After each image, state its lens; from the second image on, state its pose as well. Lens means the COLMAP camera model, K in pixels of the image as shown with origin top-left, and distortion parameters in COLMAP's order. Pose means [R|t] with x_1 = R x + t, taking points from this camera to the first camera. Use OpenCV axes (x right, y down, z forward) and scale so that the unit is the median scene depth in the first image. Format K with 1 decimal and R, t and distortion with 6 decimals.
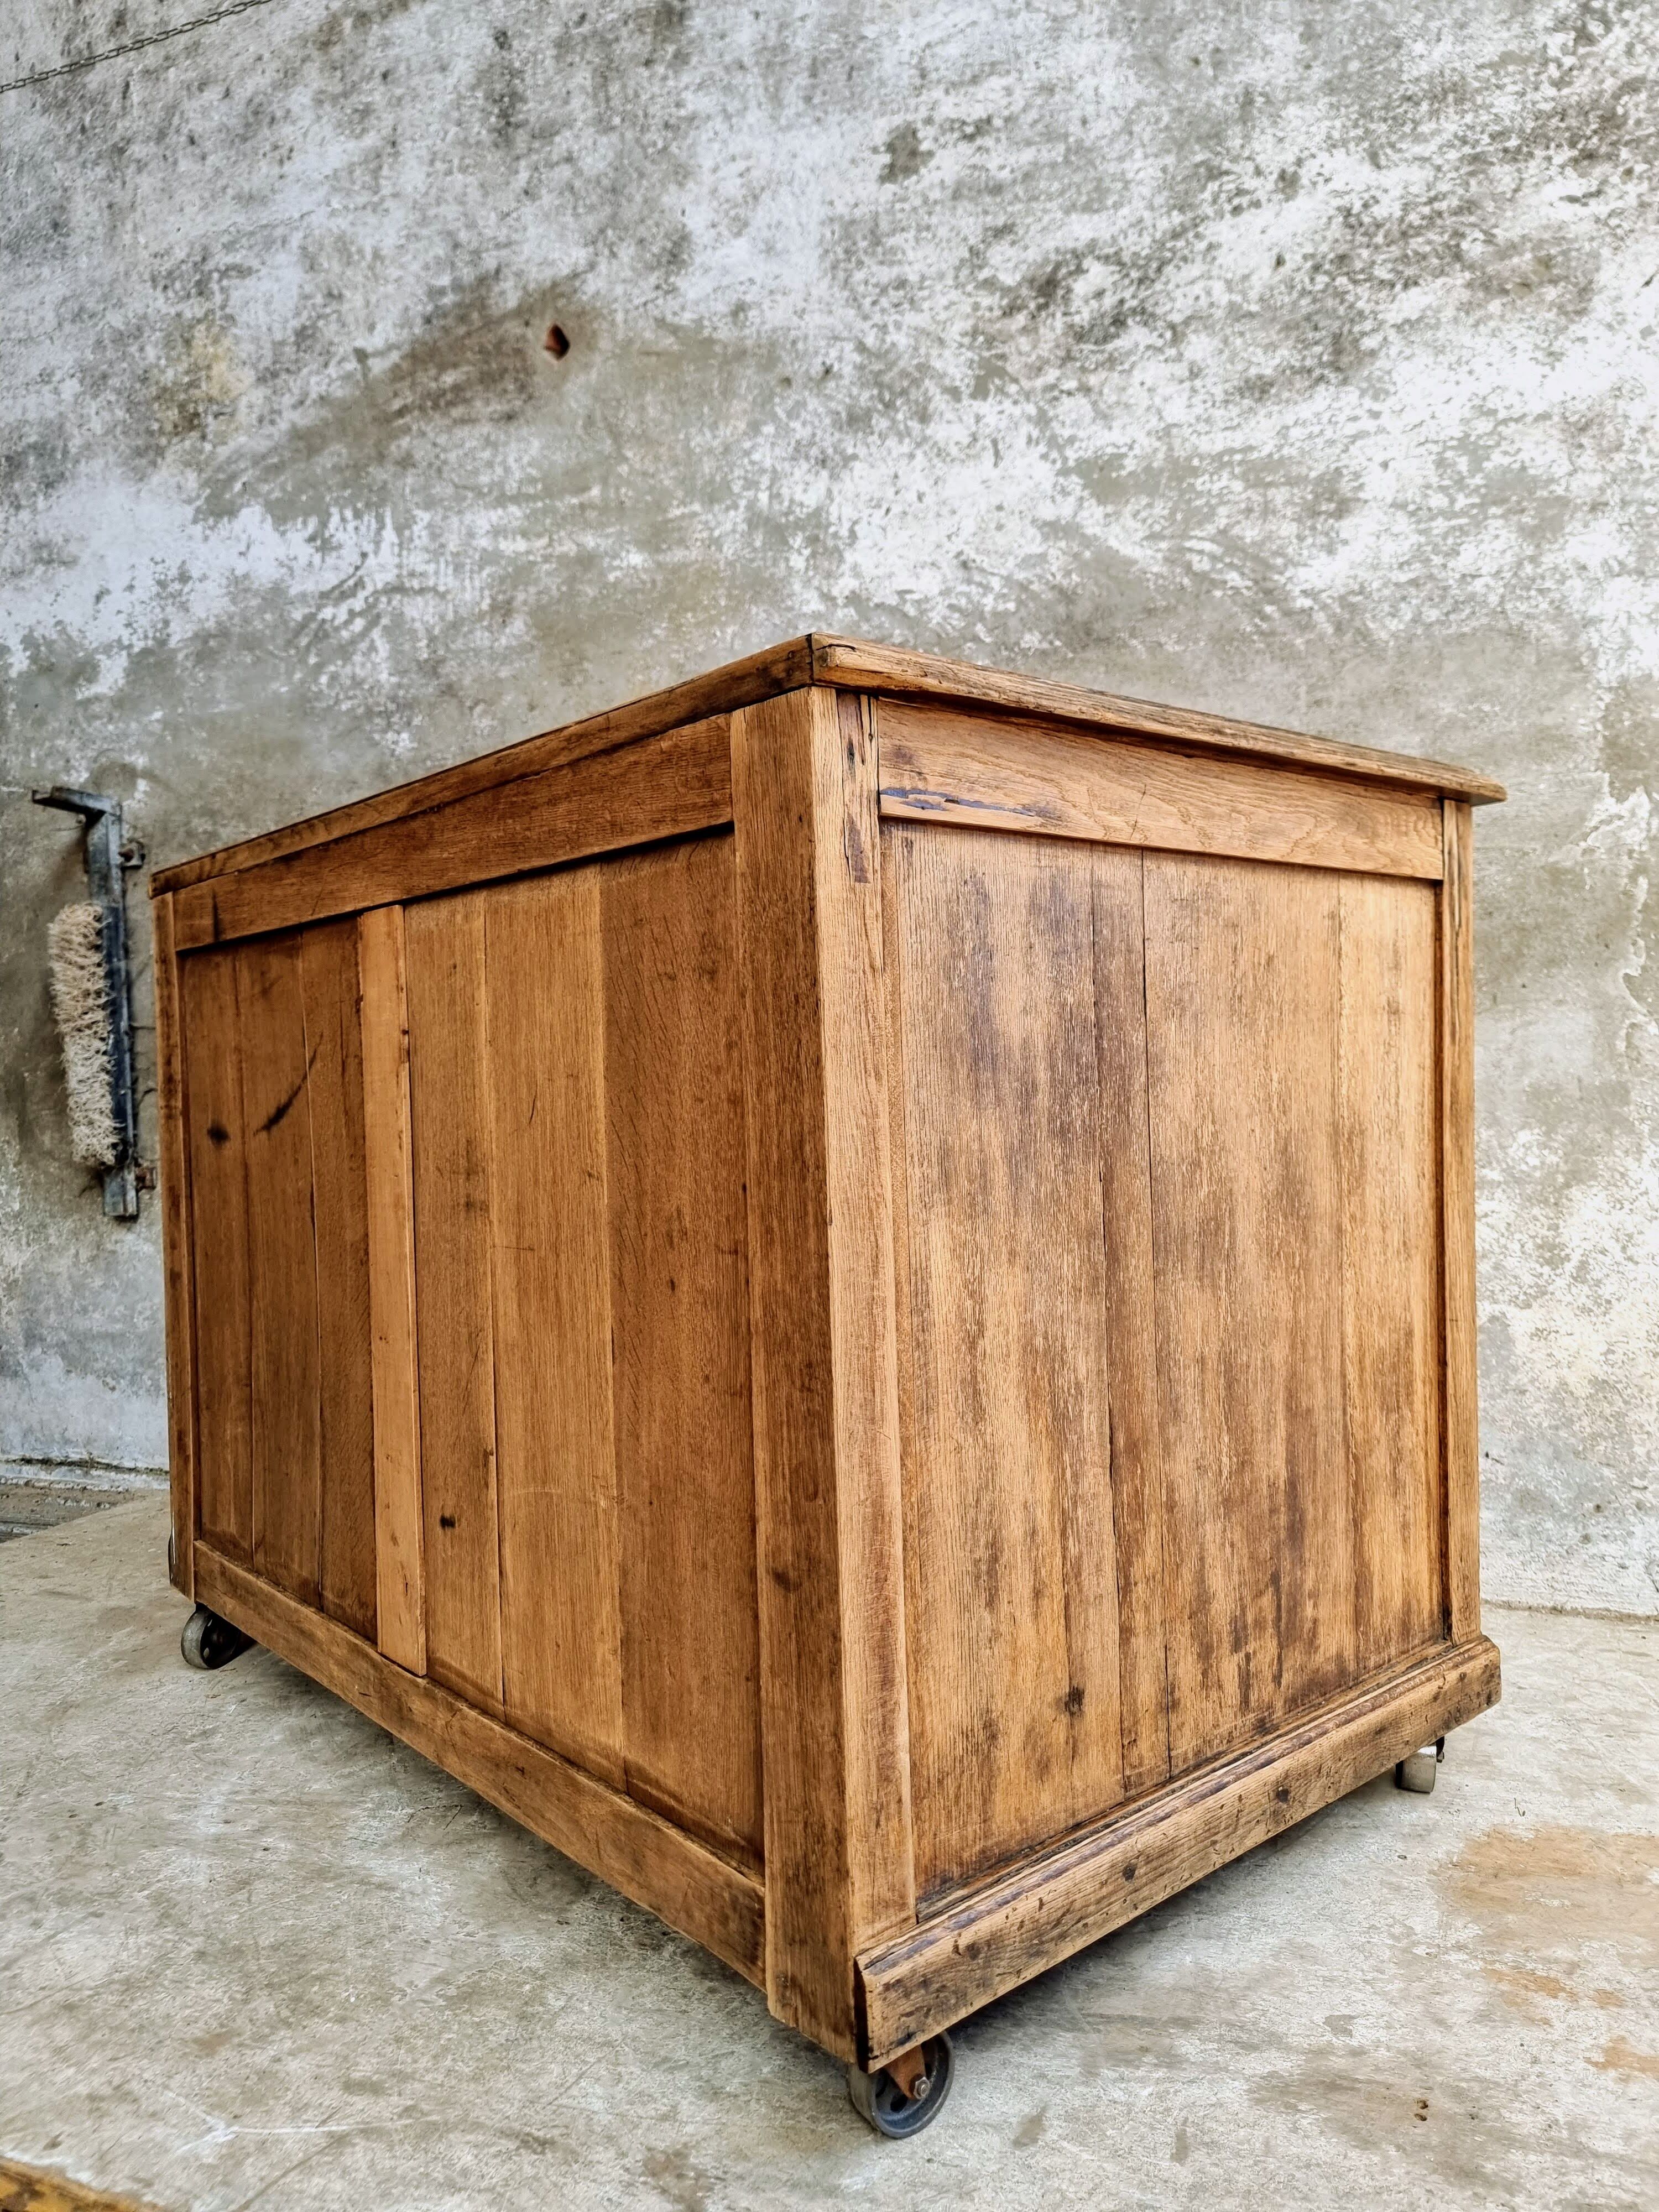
lens RADIAL K [[1554.9, 0, 819.6], [0, 1554.9, 1113.5], [0, 0, 1]] dist [0.059745, -0.060802]
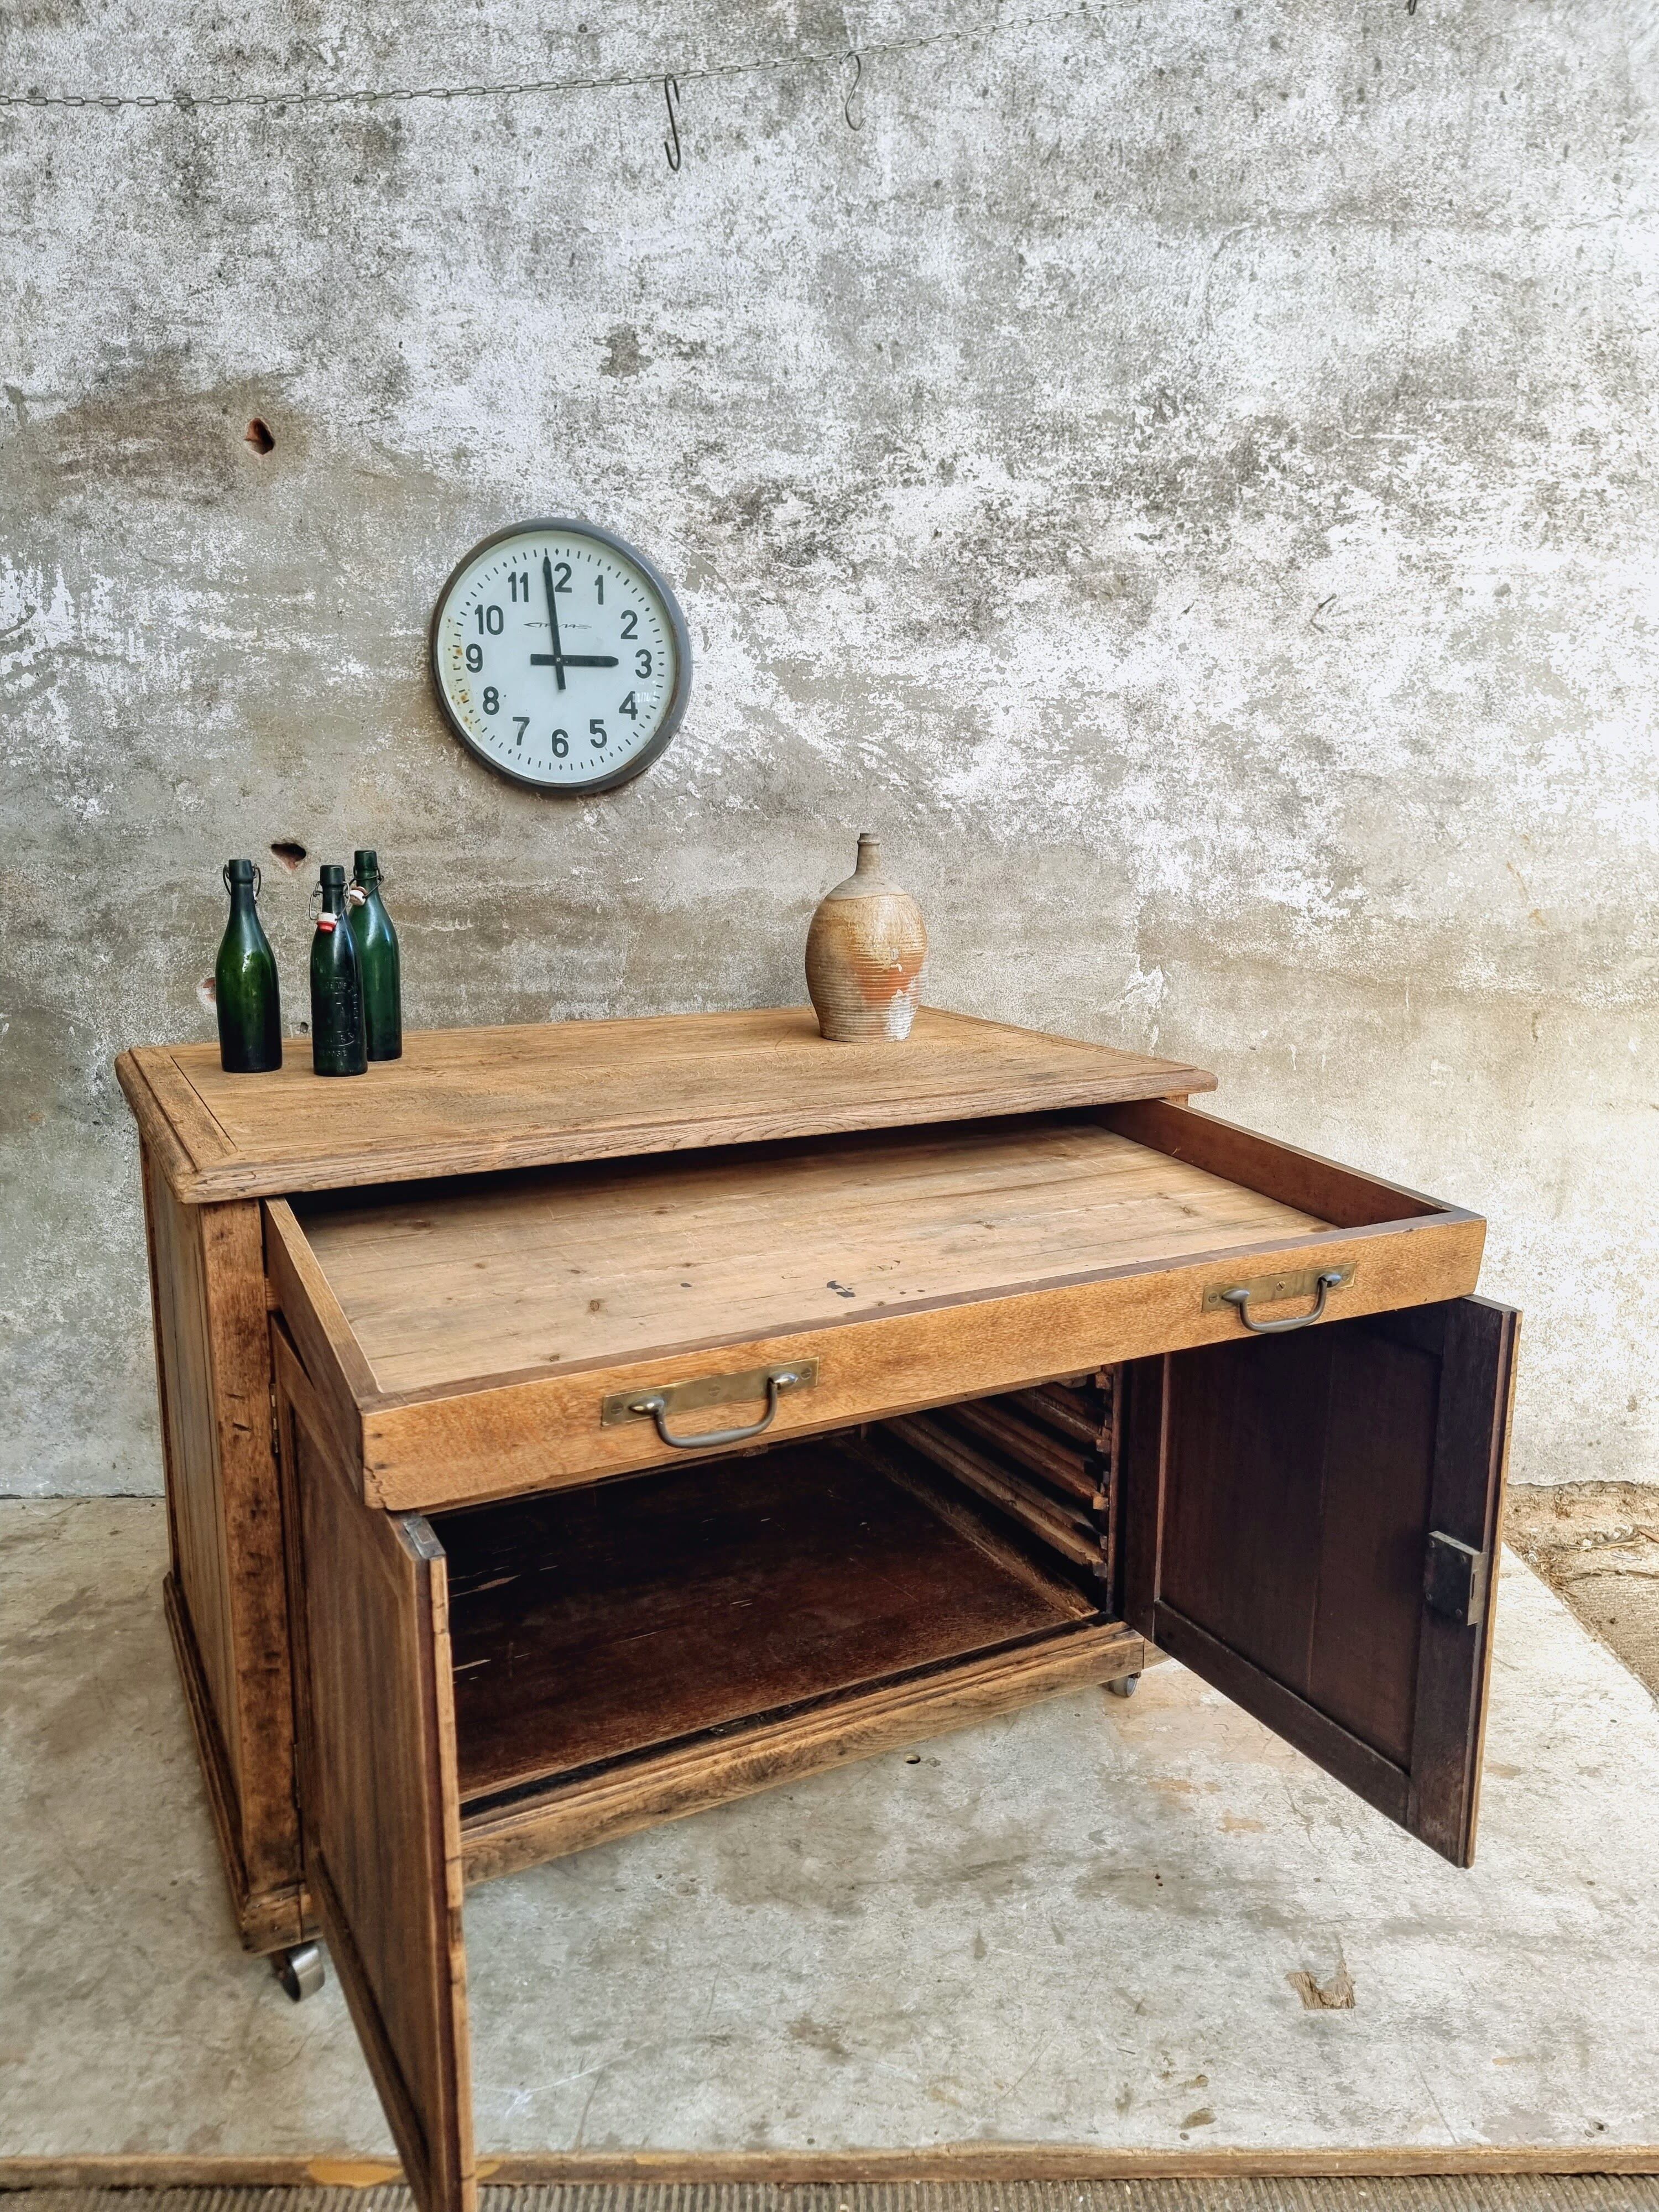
lens RADIAL K [[1544.0, 0, 800.9], [0, 1544.0, 1115.3], [0, 0, 1]] dist [0.069042, -0.066678]
pose [[0.908814, -0.057801, 0.413179, -0.334016], [-0.016496, 0.984603, 0.174024, -0.269671], [-0.416876, -0.164971, 0.893867, -0.155305]]
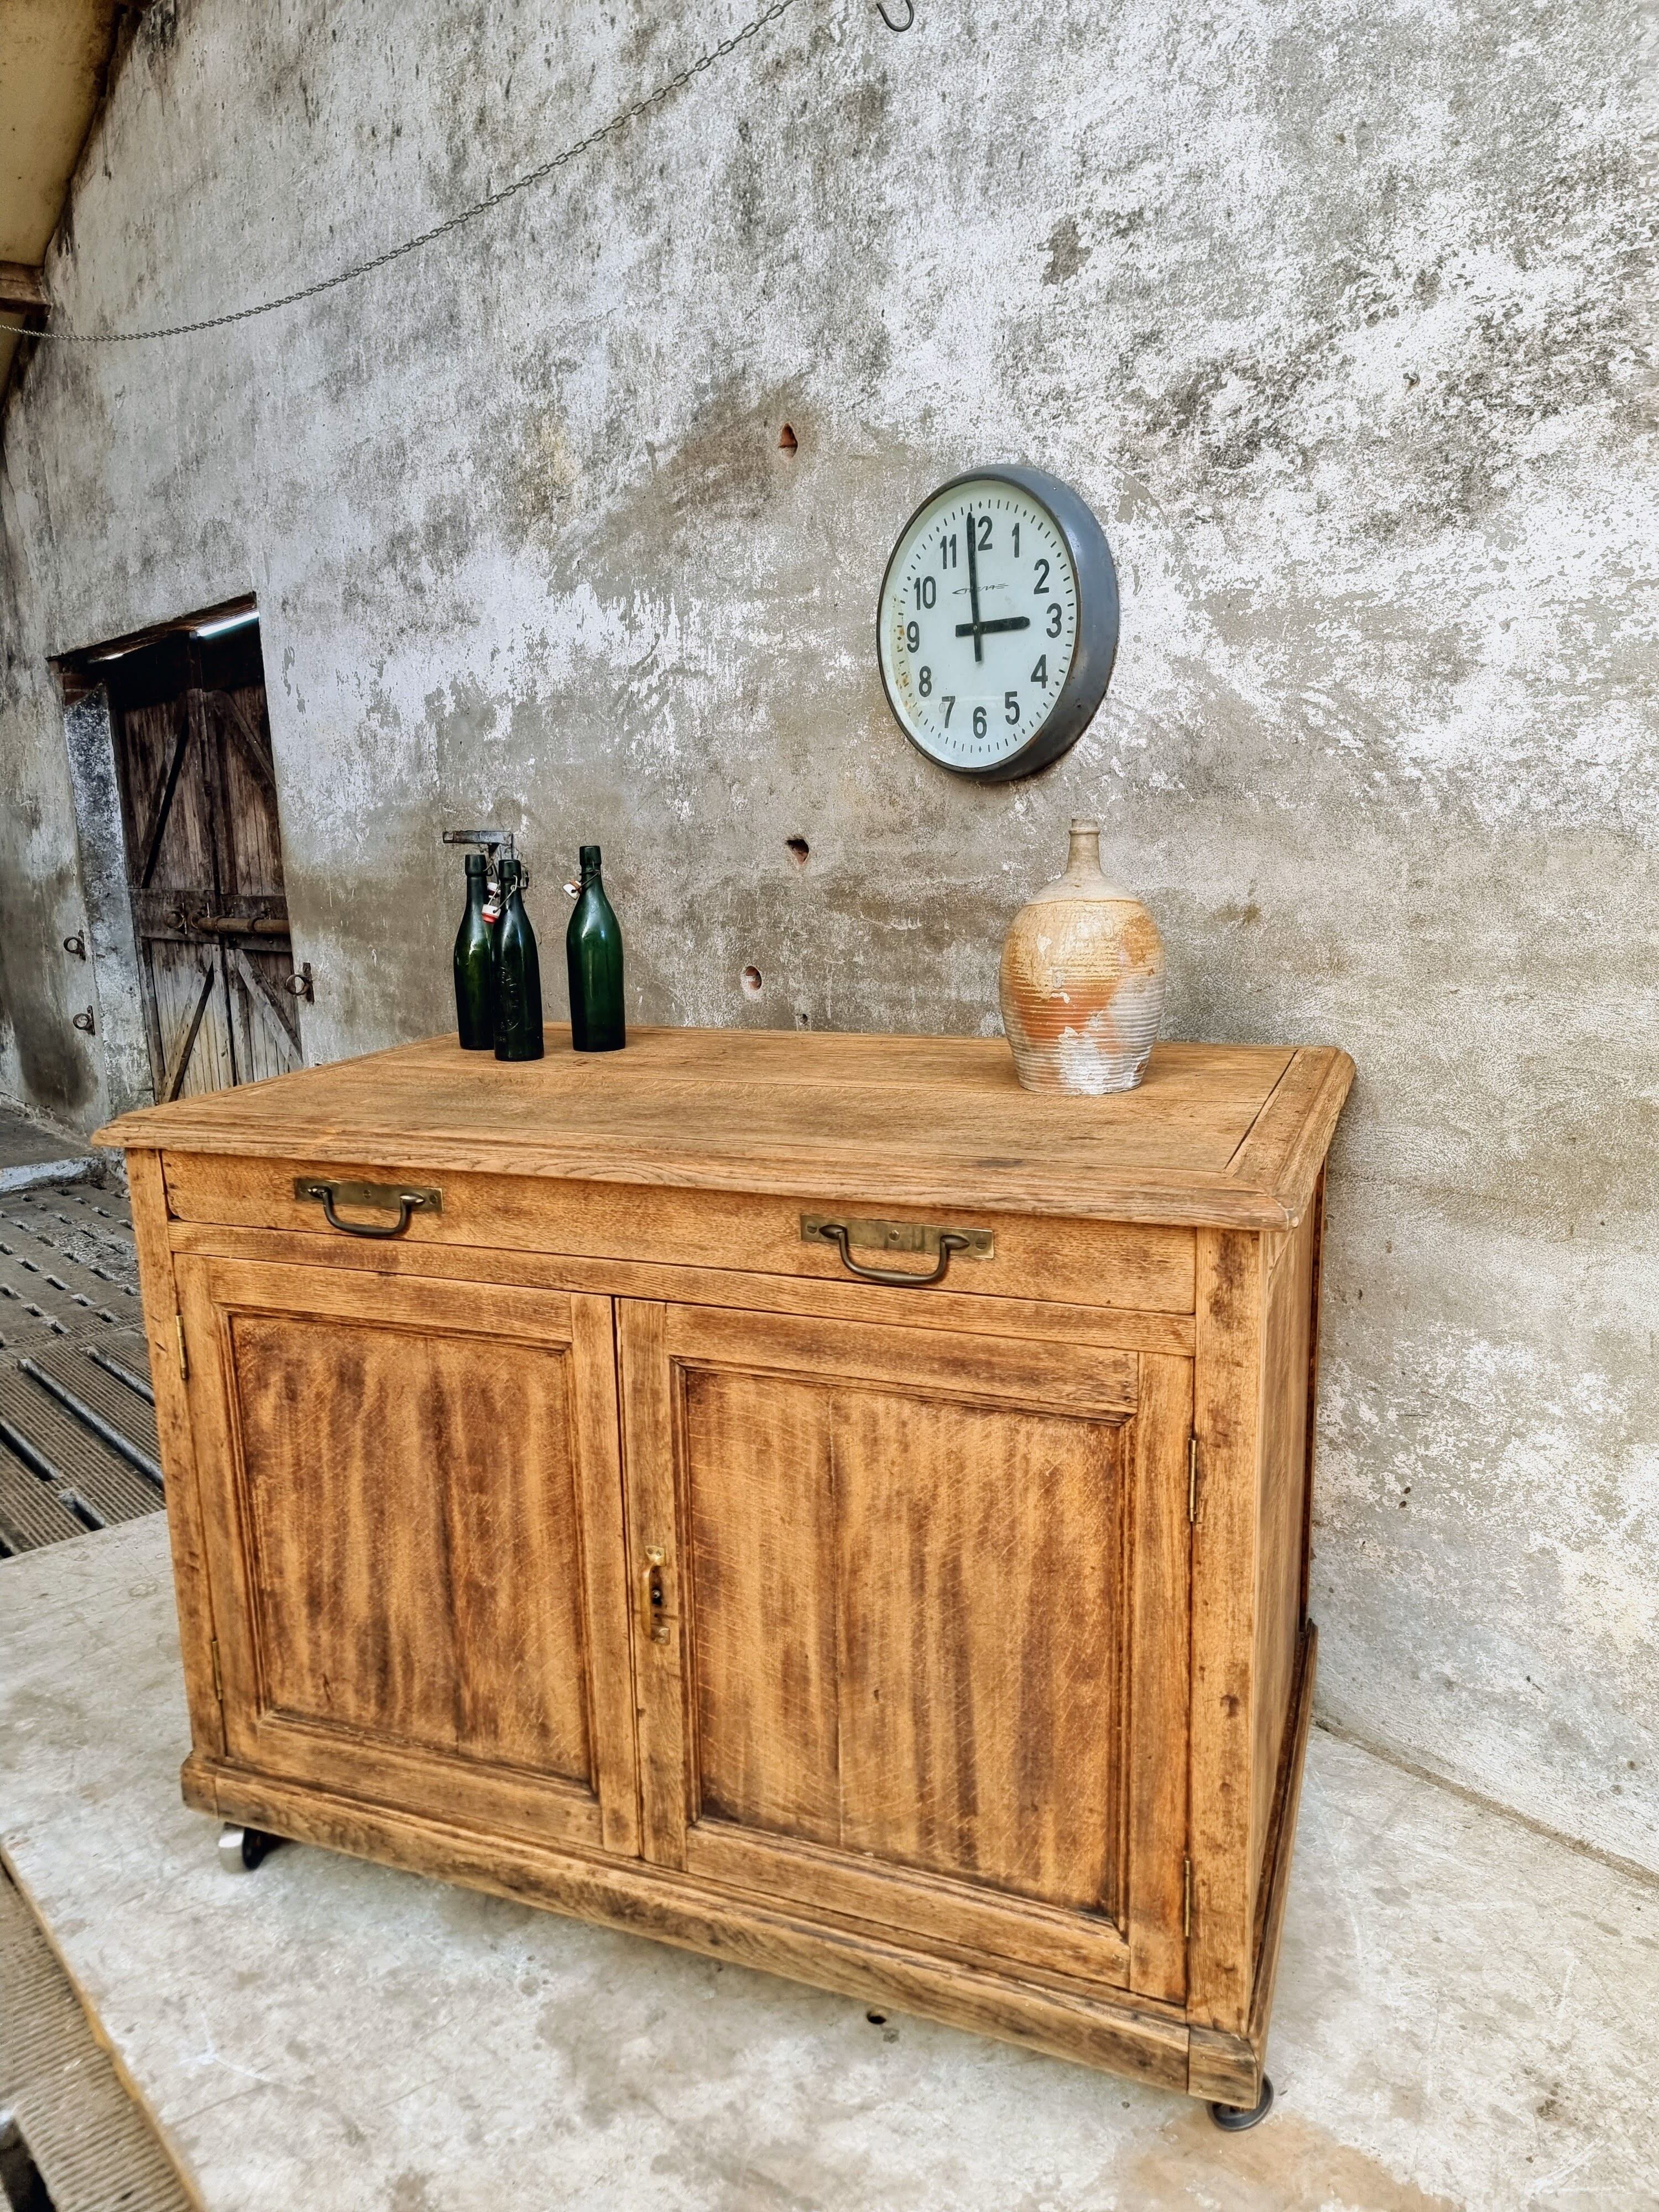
lens RADIAL K [[1533.6, 0, 793.7], [0, 1533.6, 1104.3], [0, 0, 1]] dist [0.072324, -0.068033]
pose [[0.905998, 0.079652, -0.415720, 0.344731], [-0.003168, 0.983383, 0.181513, -0.274781], [0.423271, -0.163133, 0.891196, 0.001747]]
